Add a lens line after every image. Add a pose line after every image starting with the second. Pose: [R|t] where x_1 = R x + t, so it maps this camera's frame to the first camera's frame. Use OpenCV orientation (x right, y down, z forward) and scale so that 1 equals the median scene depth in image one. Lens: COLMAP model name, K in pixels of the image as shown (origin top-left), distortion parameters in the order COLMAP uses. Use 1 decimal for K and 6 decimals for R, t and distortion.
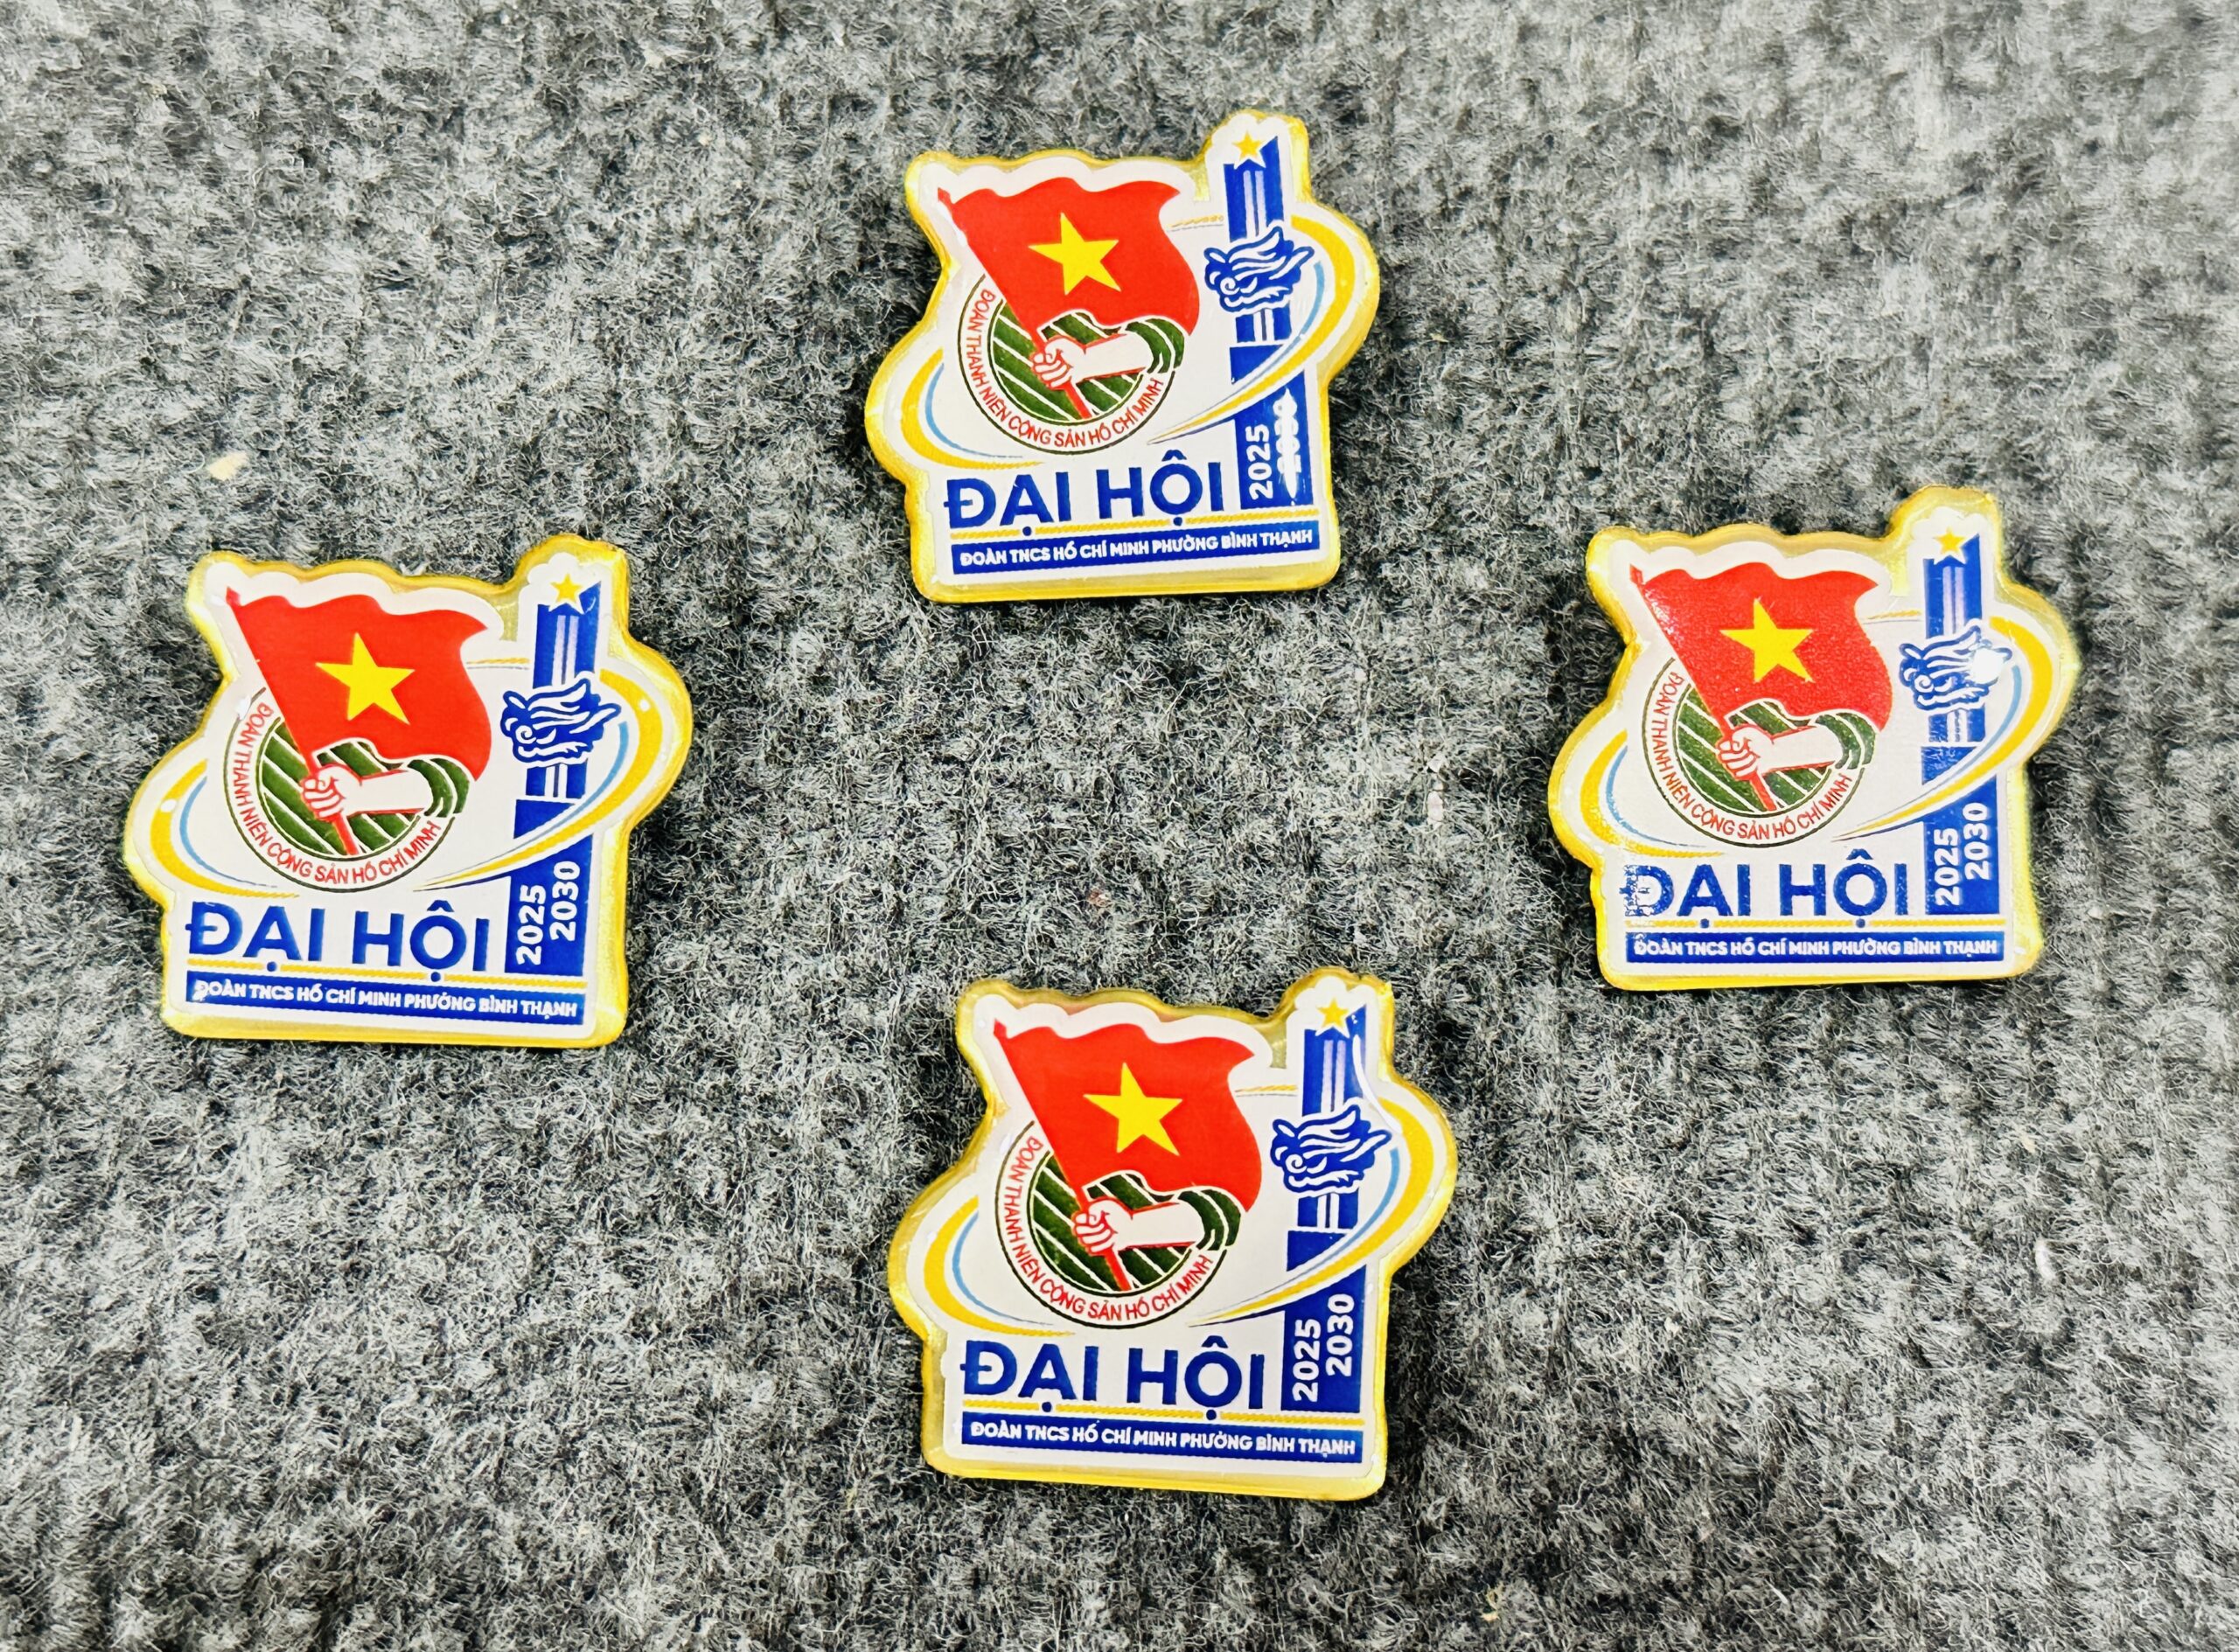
lens RADIAL K [[3413.7, 0, 1075.6], [0, 3413.7, 801.3], [0, 0, 1]] dist [0.100511, 0.000000]
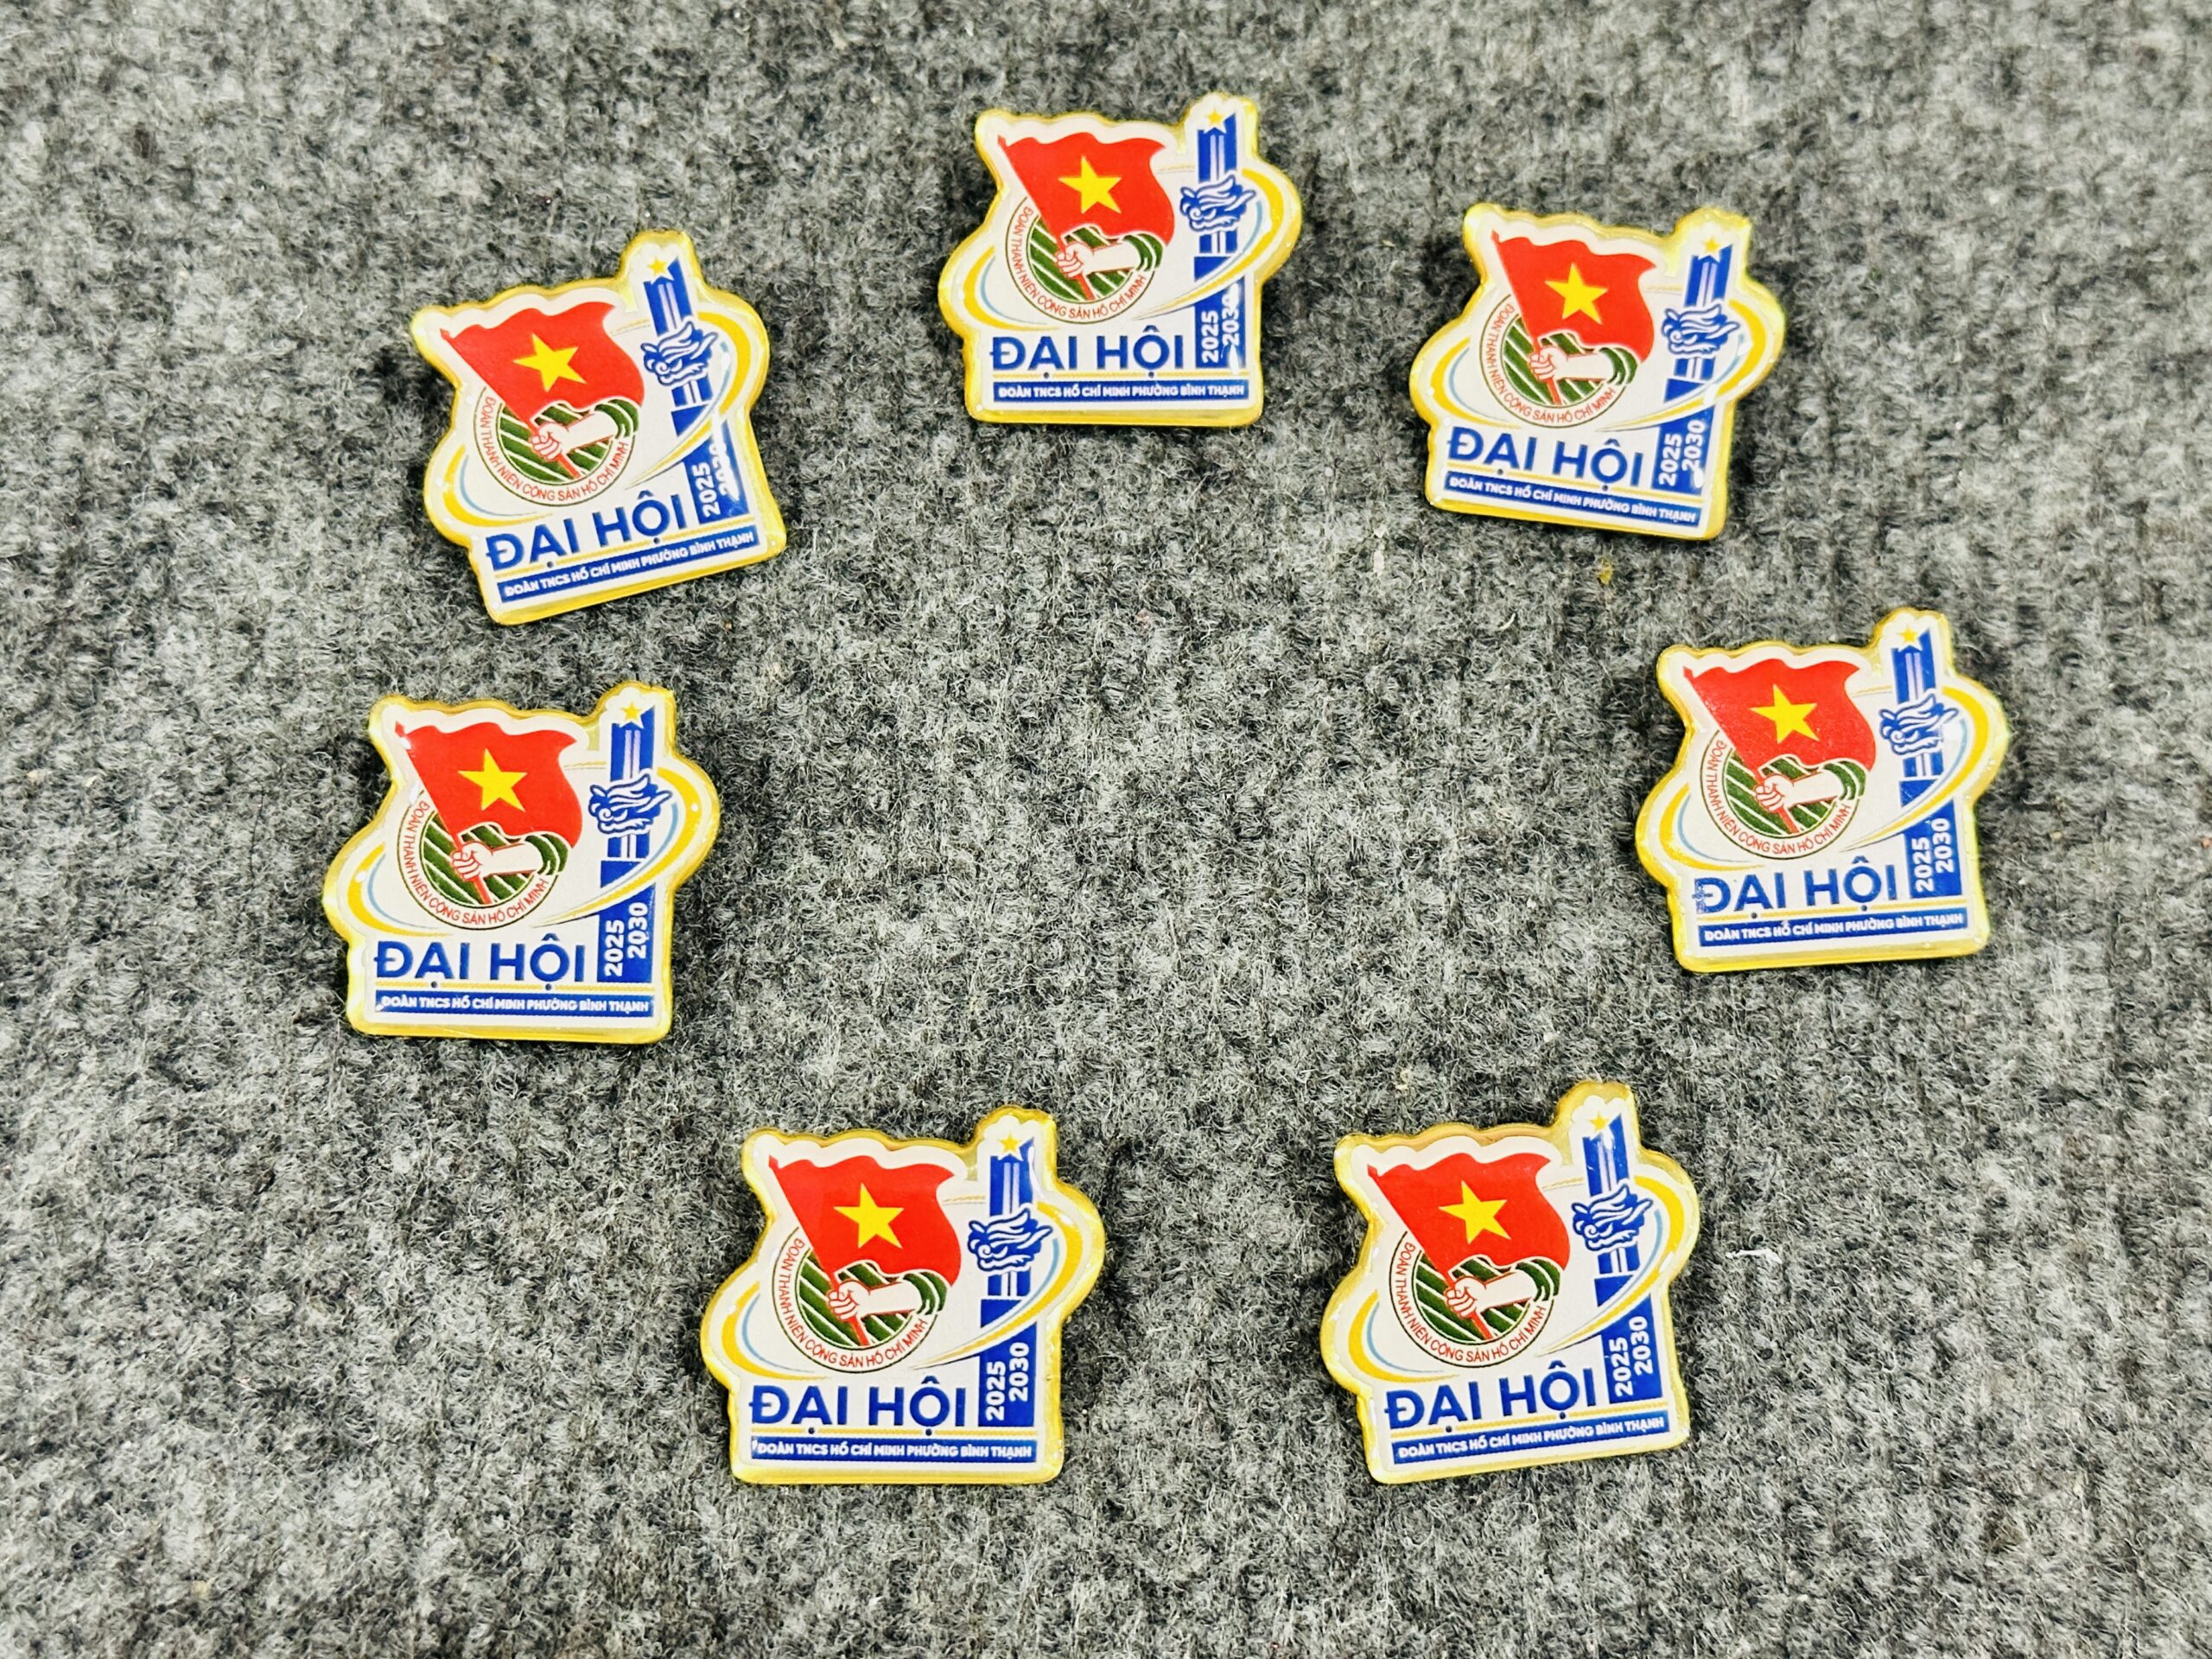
lens RADIAL K [[3444.7, 0, 1124.7], [0, 3444.7, 832.9], [0, 0, 1]] dist [0.119543, 0.000000]
pose [[0.999924, 0.011129, -0.005356, 0.006873], [-0.011250, 0.999668, -0.023174, 0.150591], [0.005097, 0.023233, 0.999717, -0.452525]]
